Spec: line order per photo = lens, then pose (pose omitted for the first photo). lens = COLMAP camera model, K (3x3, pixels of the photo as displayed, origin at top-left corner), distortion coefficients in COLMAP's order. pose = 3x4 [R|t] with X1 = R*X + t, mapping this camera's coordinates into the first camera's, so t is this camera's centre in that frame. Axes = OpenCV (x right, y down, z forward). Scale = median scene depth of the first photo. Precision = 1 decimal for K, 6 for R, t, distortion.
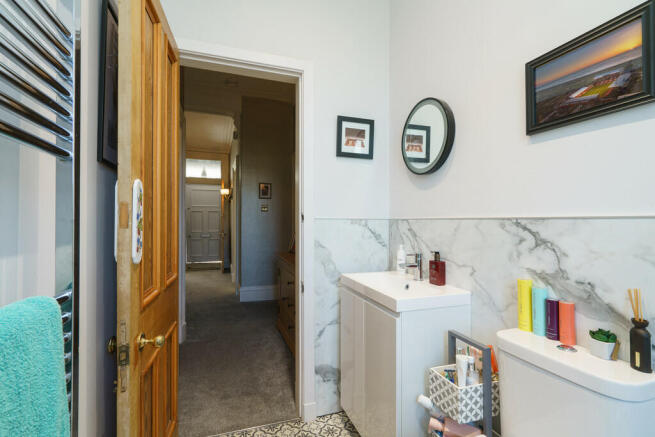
lens RADIAL K [[296.6, 0, 323.5], [0, 296.6, 216.1], [0, 0, 1]] dist [-0.001166, 0.002016]
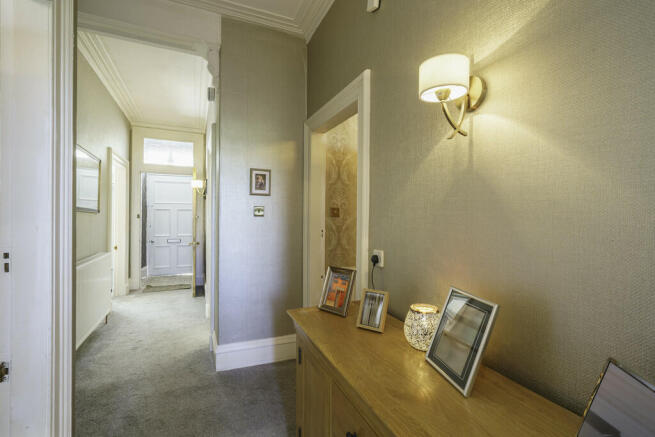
lens RADIAL K [[296.6, 0, 323.5], [0, 296.6, 216.1], [0, 0, 1]] dist [-0.001166, 0.002016]
pose [[0.998059, 0.007521, 0.061814, -0.078697], [-0.008409, 0.999865, 0.014121, -0.019319], [-0.061700, -0.014614, 0.997988, 0.290816]]
